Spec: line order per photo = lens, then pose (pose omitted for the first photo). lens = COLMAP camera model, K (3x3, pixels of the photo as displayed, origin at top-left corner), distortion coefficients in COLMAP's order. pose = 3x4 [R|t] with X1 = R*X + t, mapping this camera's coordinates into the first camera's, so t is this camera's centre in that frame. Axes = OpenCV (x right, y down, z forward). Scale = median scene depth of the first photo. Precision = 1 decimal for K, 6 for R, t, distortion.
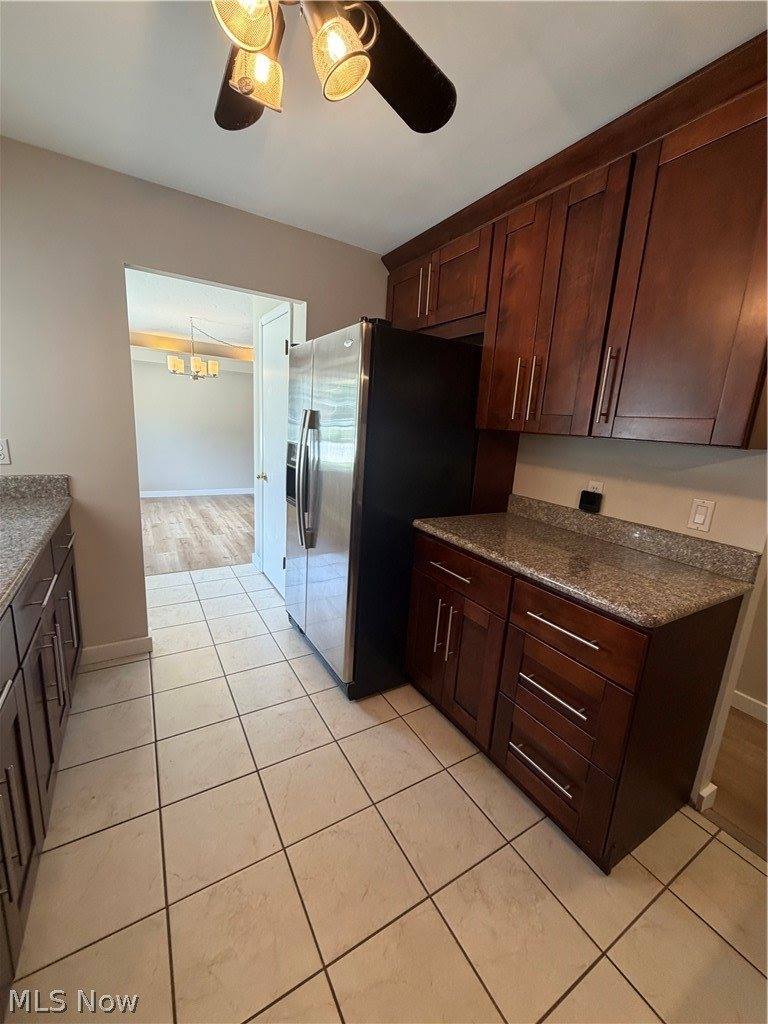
lens RADIAL K [[407.4, 0, 383.0], [0, 407.4, 508.8], [0, 0, 1]] dist [-0.003163, 0.001106]
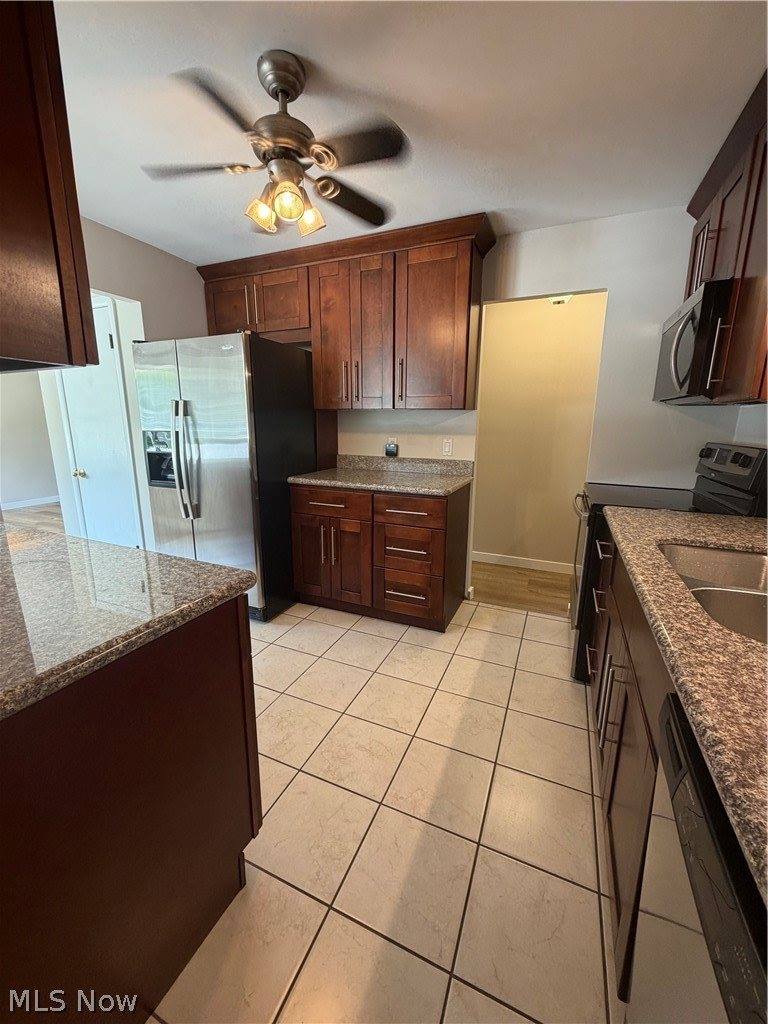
lens RADIAL K [[407.4, 0, 382.8], [0, 407.4, 510.7], [0, 0, 1]] dist [-0.003163, 0.001106]
pose [[0.815895, -0.180024, 0.549460, -0.482759], [0.164487, 0.983297, 0.077918, 0.090392], [-0.554310, 0.026806, 0.831879, -0.350920]]
